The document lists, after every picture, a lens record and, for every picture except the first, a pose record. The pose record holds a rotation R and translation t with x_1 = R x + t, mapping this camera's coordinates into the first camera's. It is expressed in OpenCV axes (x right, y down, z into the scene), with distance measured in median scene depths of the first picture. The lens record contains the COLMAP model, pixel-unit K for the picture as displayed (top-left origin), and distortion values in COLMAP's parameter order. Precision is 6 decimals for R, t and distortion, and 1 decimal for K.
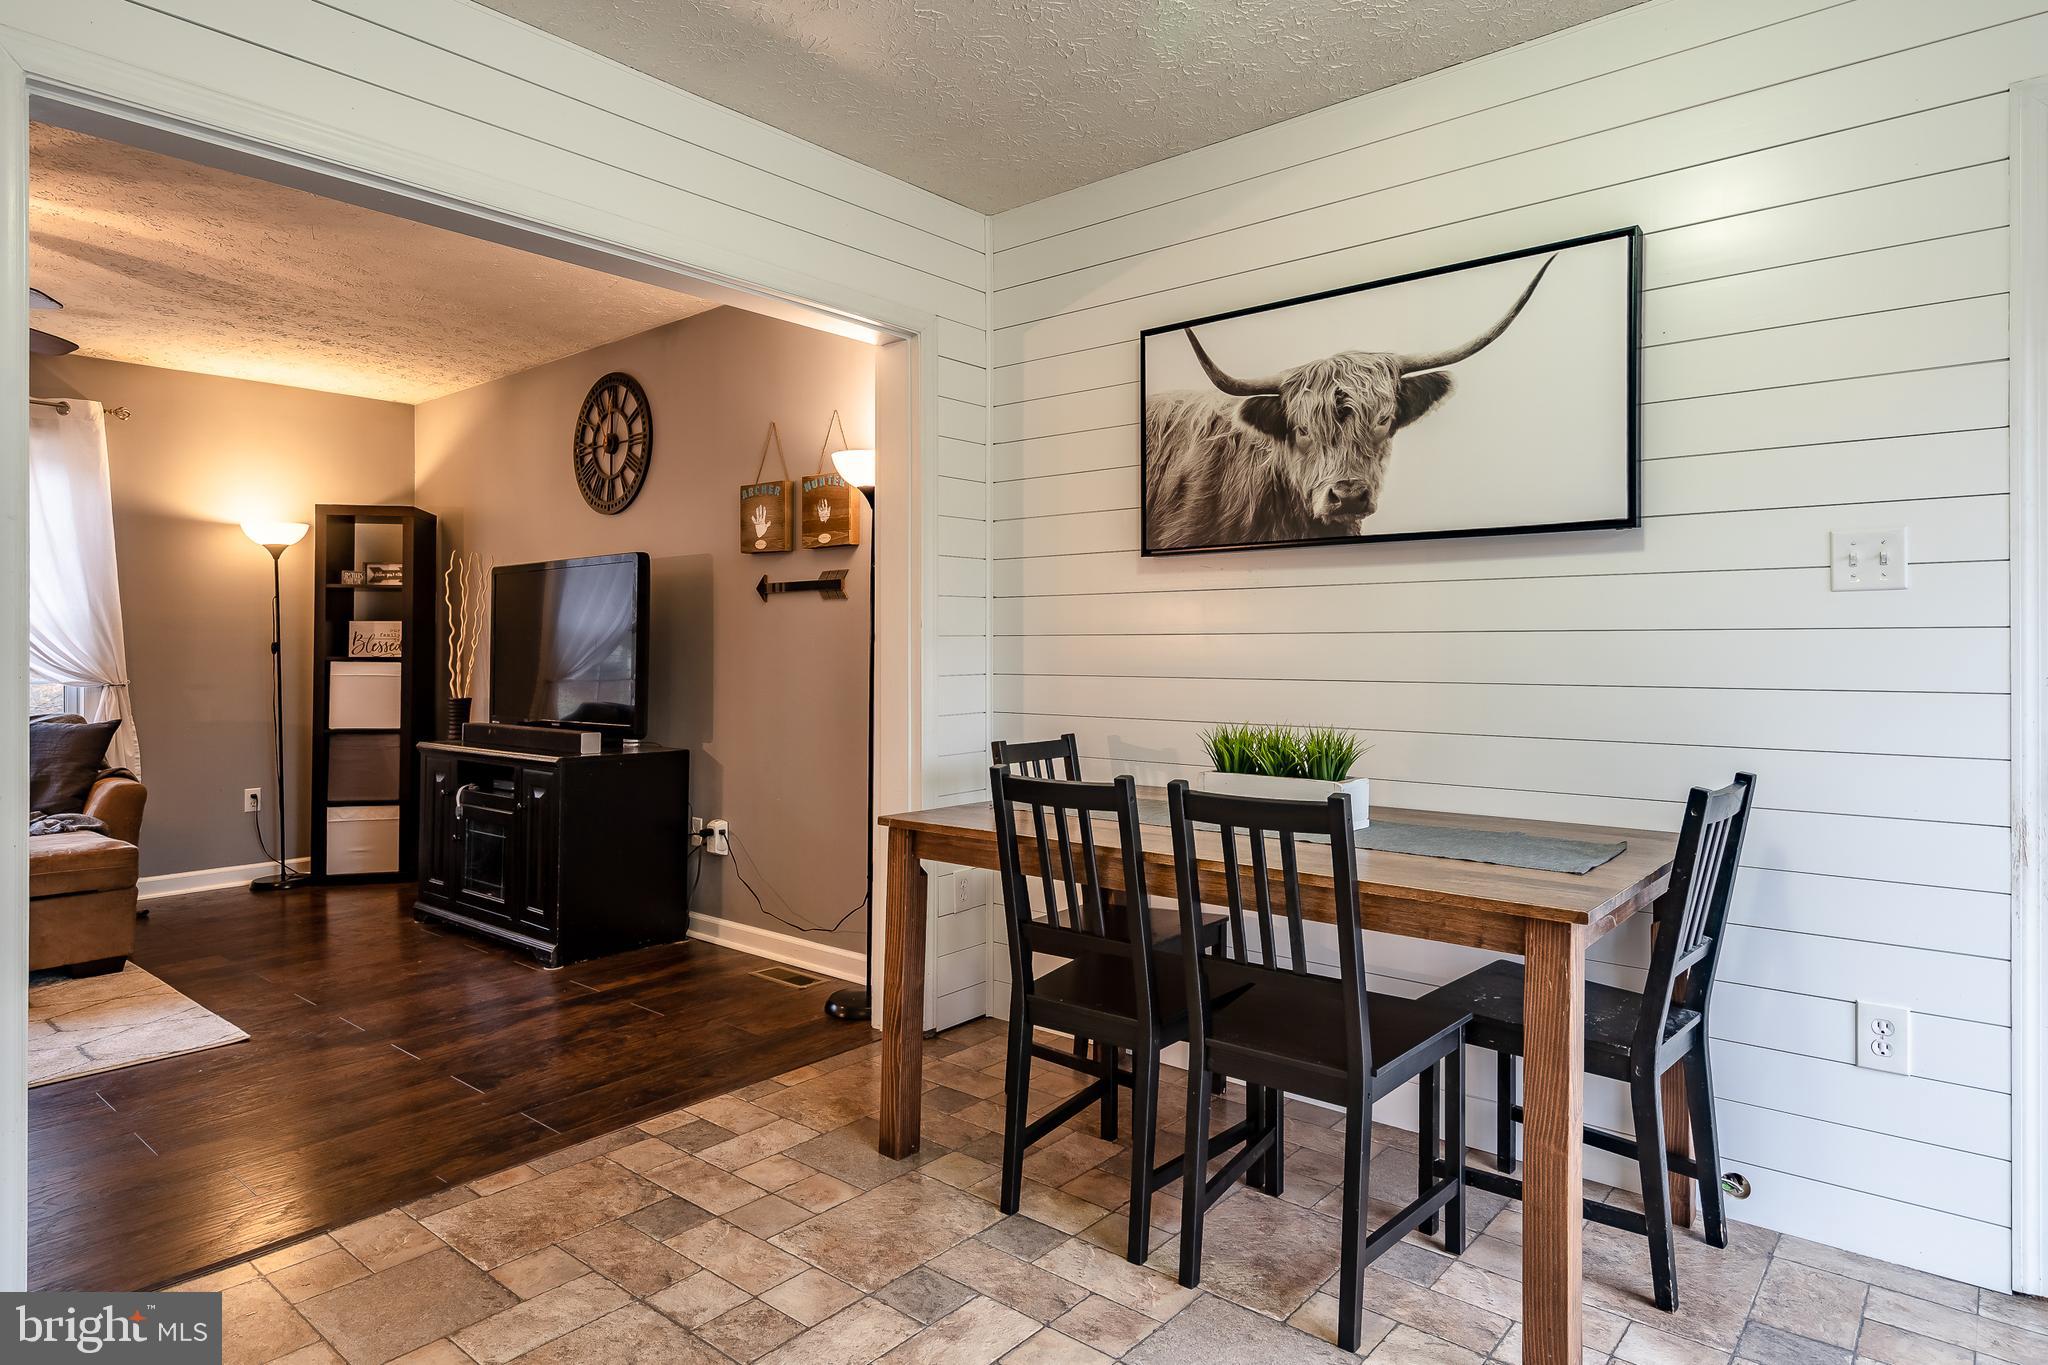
lens RADIAL K [[1160.8, 0, 1027.9], [0, 1160.8, 642.2], [0, 0, 1]] dist [-0.001986, 0.006004]
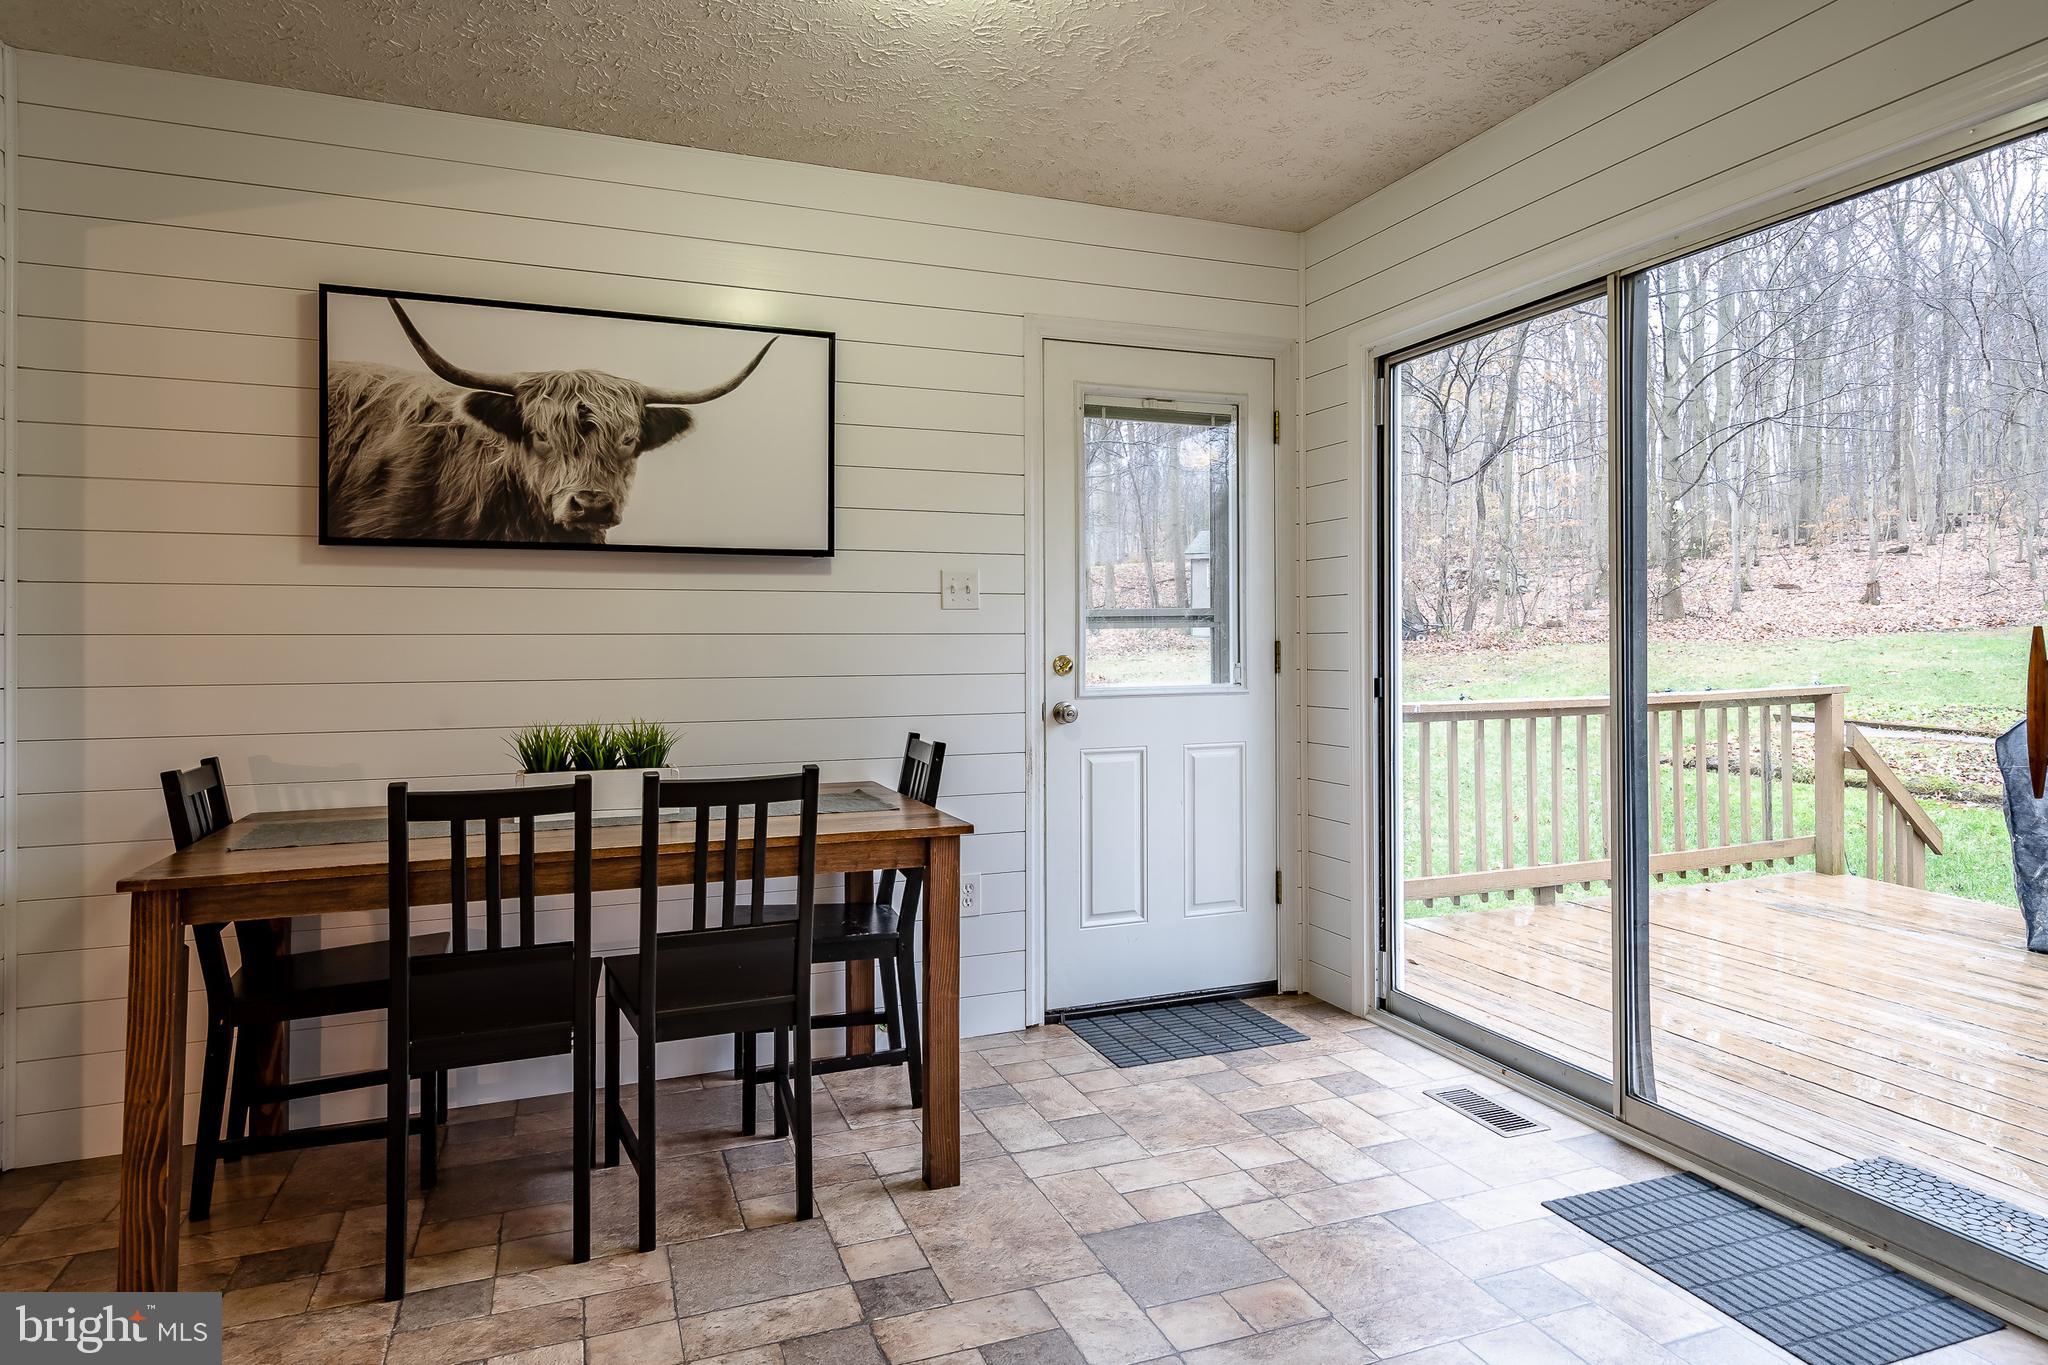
lens RADIAL K [[1160.8, 0, 1029.6], [0, 1160.8, 640.8], [0, 0, 1]] dist [-0.001986, 0.006004]
pose [[0.476955, 0.001534, 0.878926, -0.461770], [0.001584, 0.999995, -0.002605, 0.001267], [-0.878926, 0.002634, 0.476950, 0.137654]]
